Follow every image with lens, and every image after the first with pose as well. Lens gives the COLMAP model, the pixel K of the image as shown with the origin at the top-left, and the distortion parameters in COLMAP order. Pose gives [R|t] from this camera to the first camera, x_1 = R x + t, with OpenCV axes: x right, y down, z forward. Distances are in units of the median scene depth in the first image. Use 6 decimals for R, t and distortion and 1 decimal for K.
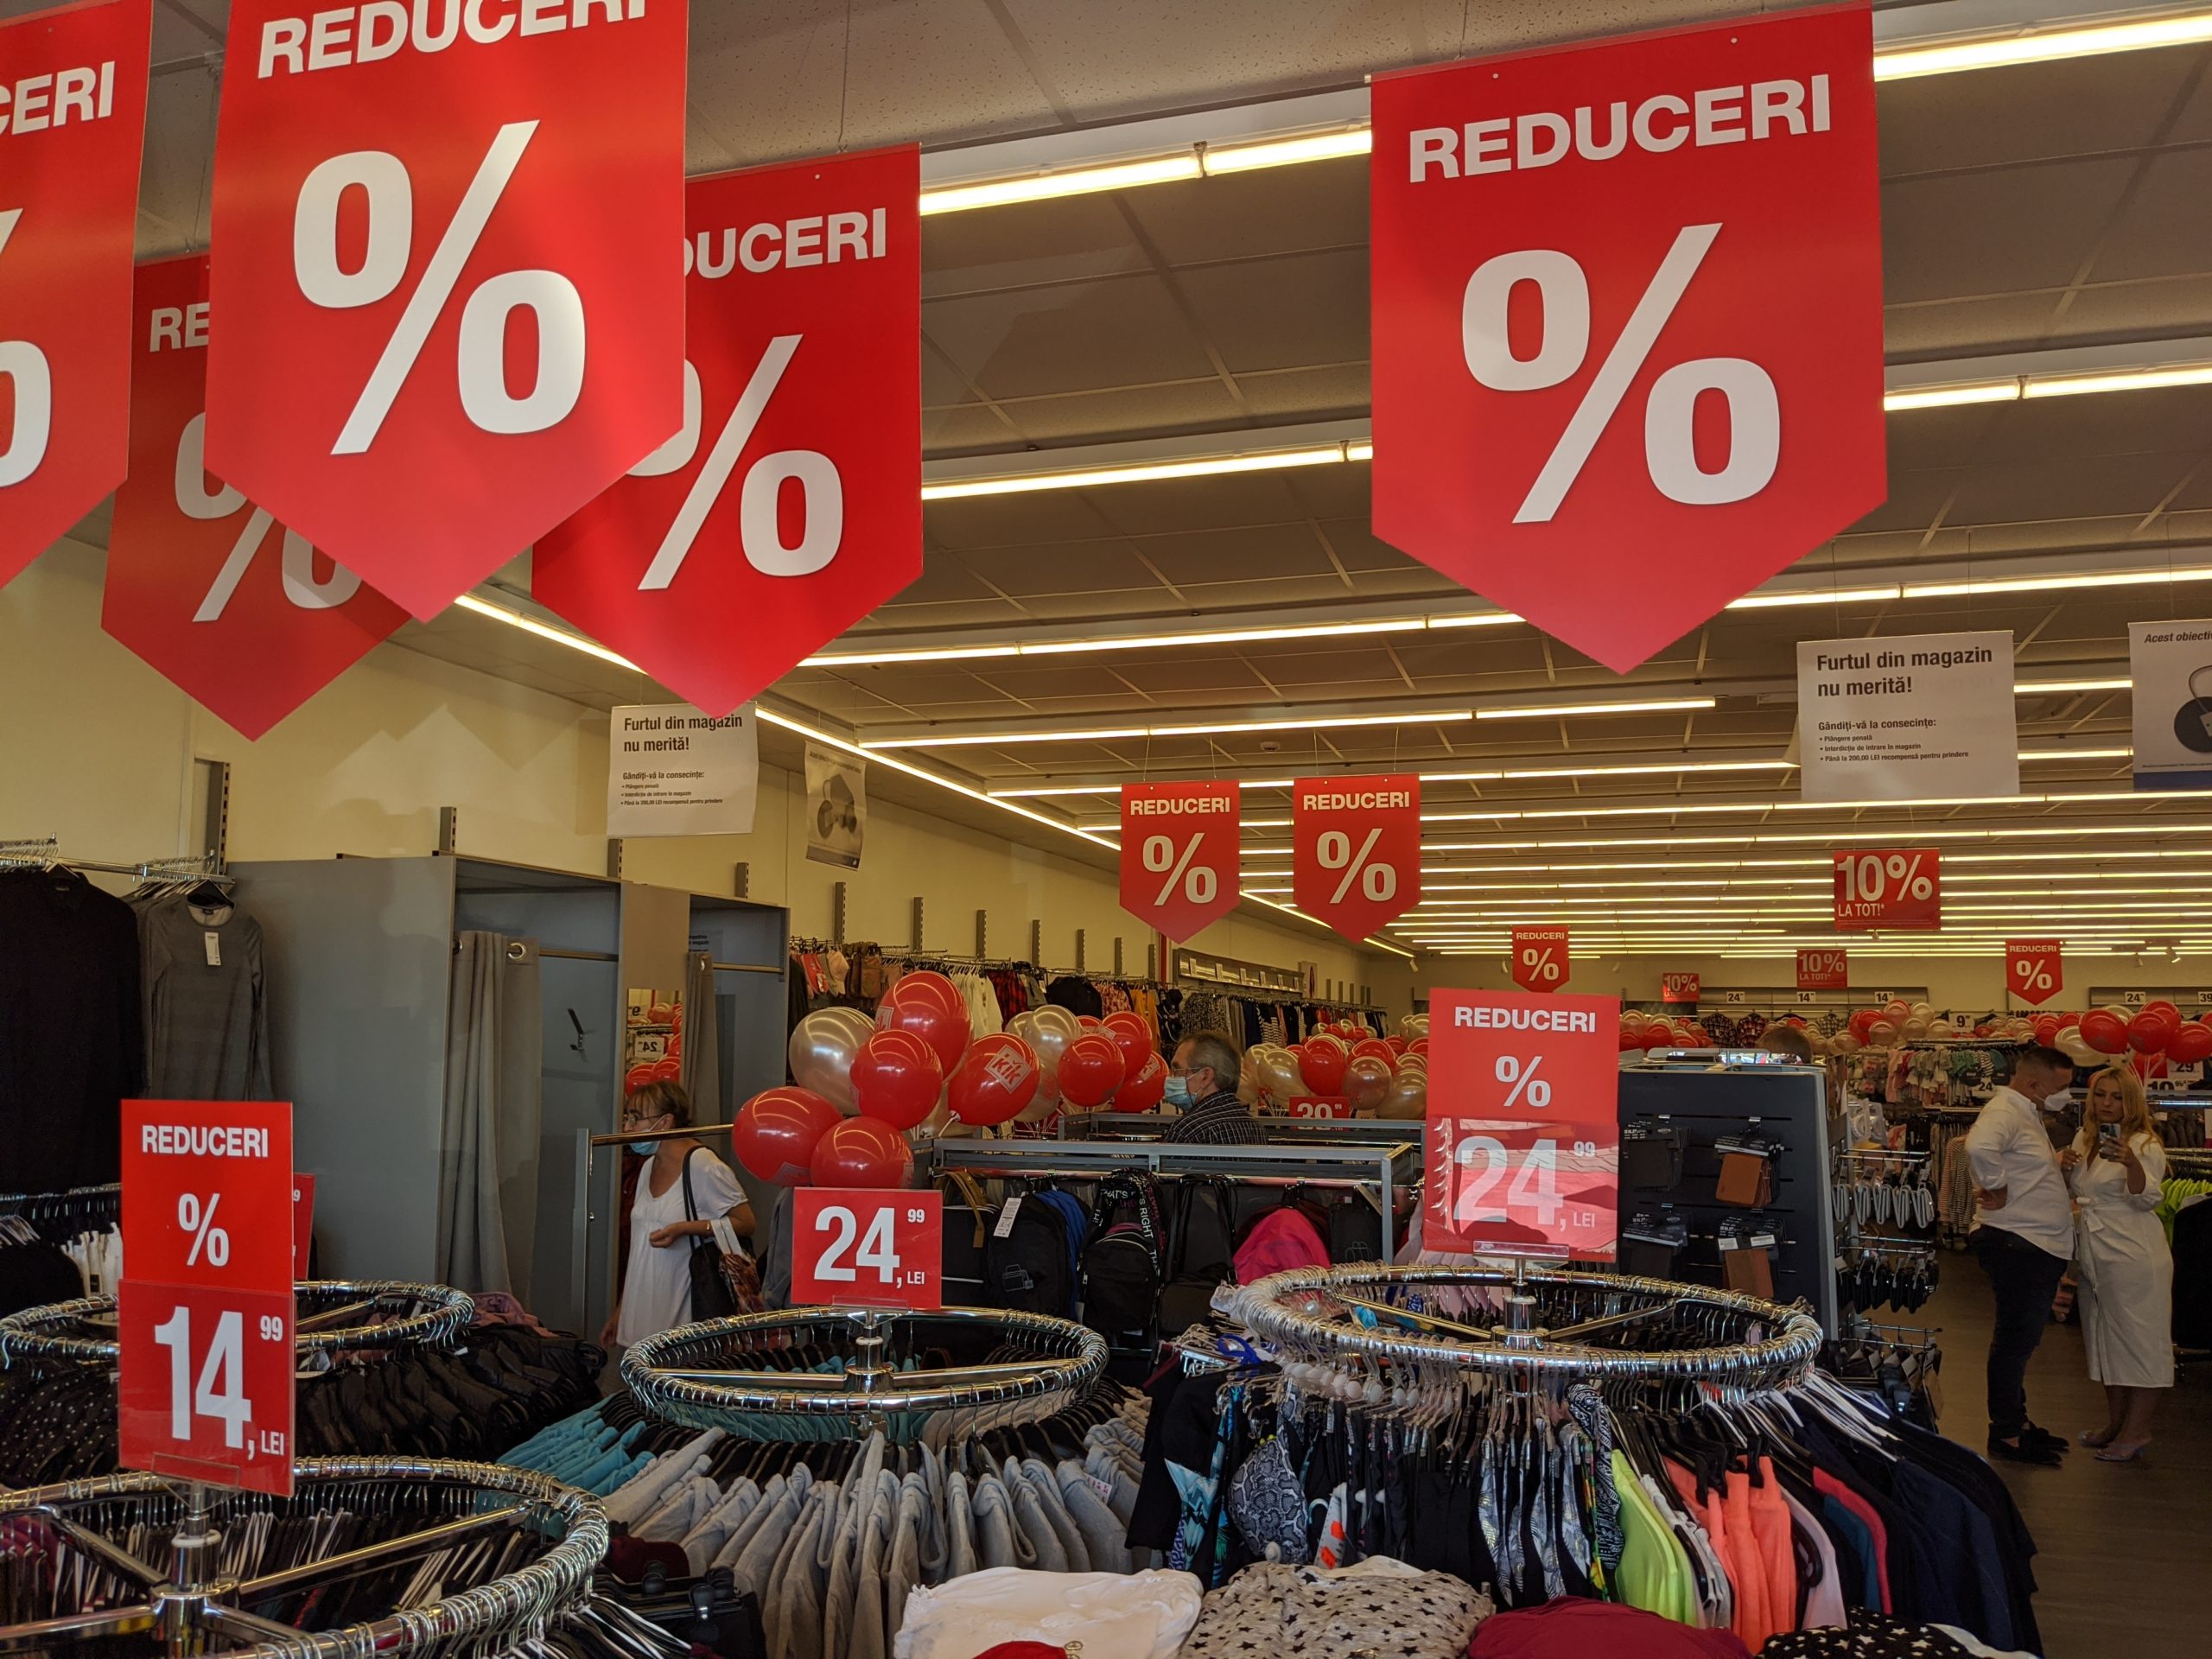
lens RADIAL K [[1745.8, 0, 1108.9], [0, 1745.8, 889.4], [0, 0, 1]] dist [0.052818, -0.085164]
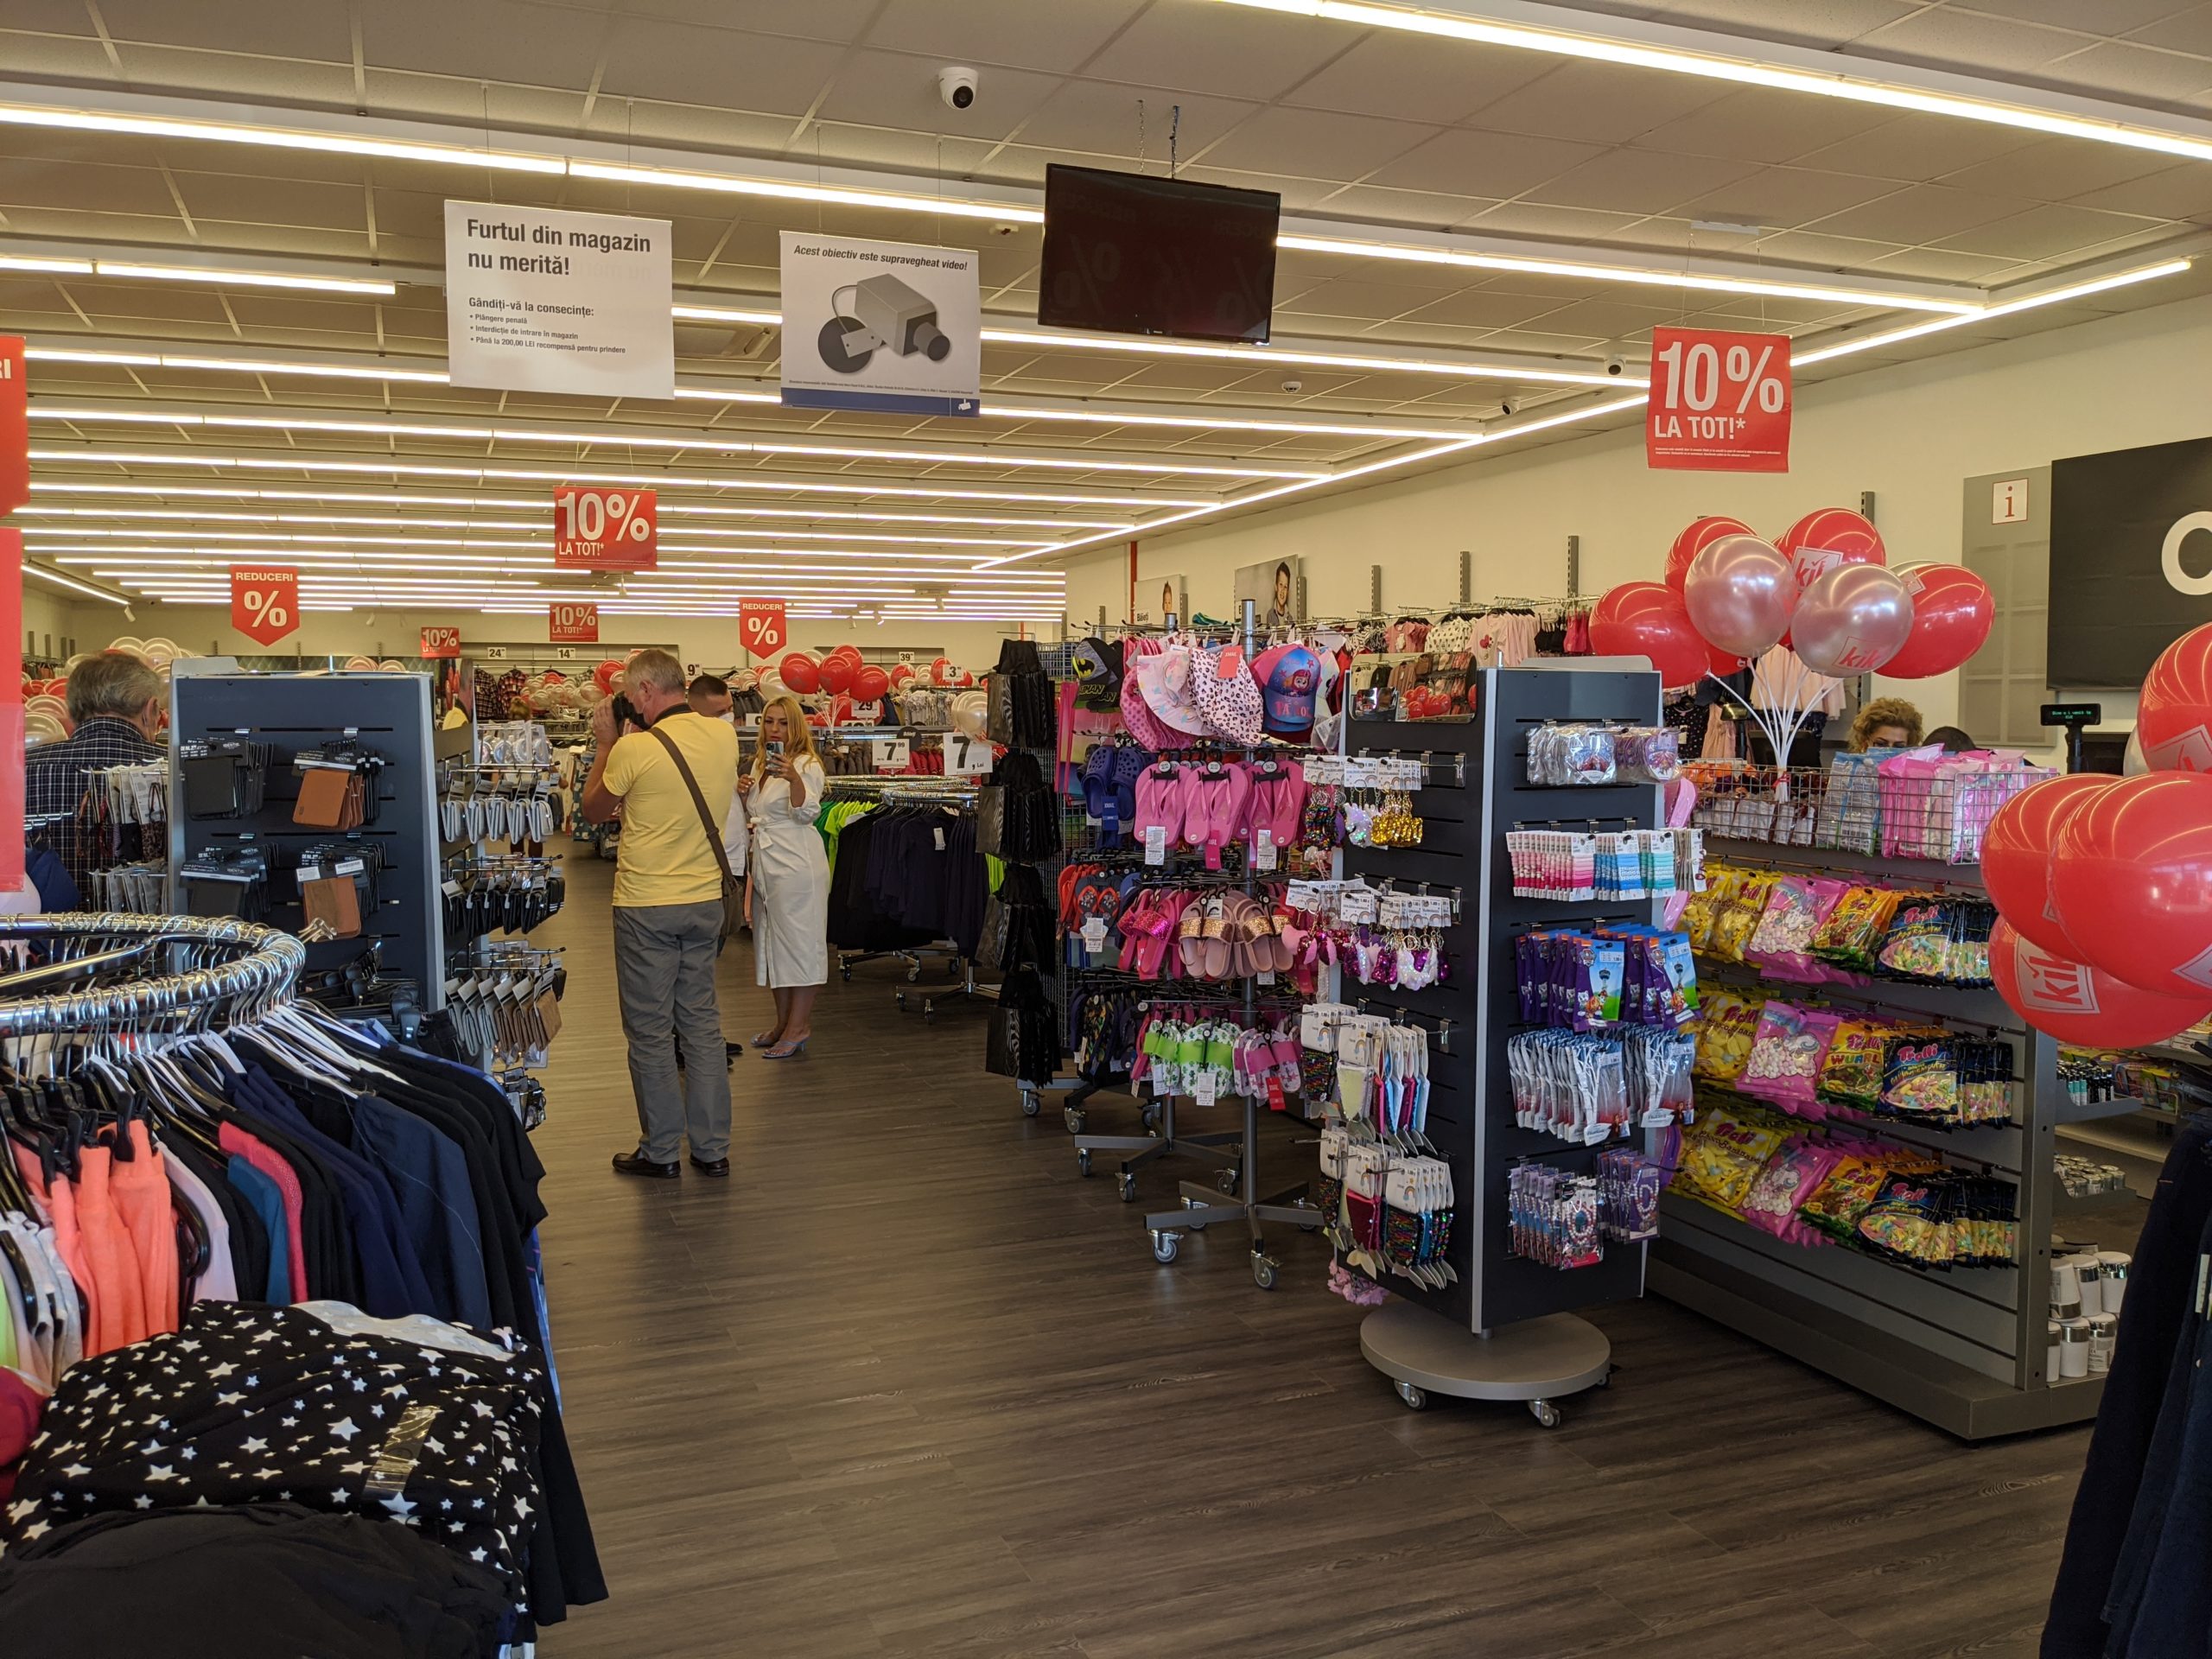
lens RADIAL K [[1745.8, 0, 1108.9], [0, 1745.8, 889.4], [0, 0, 1]] dist [0.052818, -0.085164]
pose [[0.784297, -0.075886, 0.615727, 0.088740], [-0.043501, 0.983321, 0.176601, 0.028260], [-0.618858, -0.165292, 0.767915, 0.070208]]
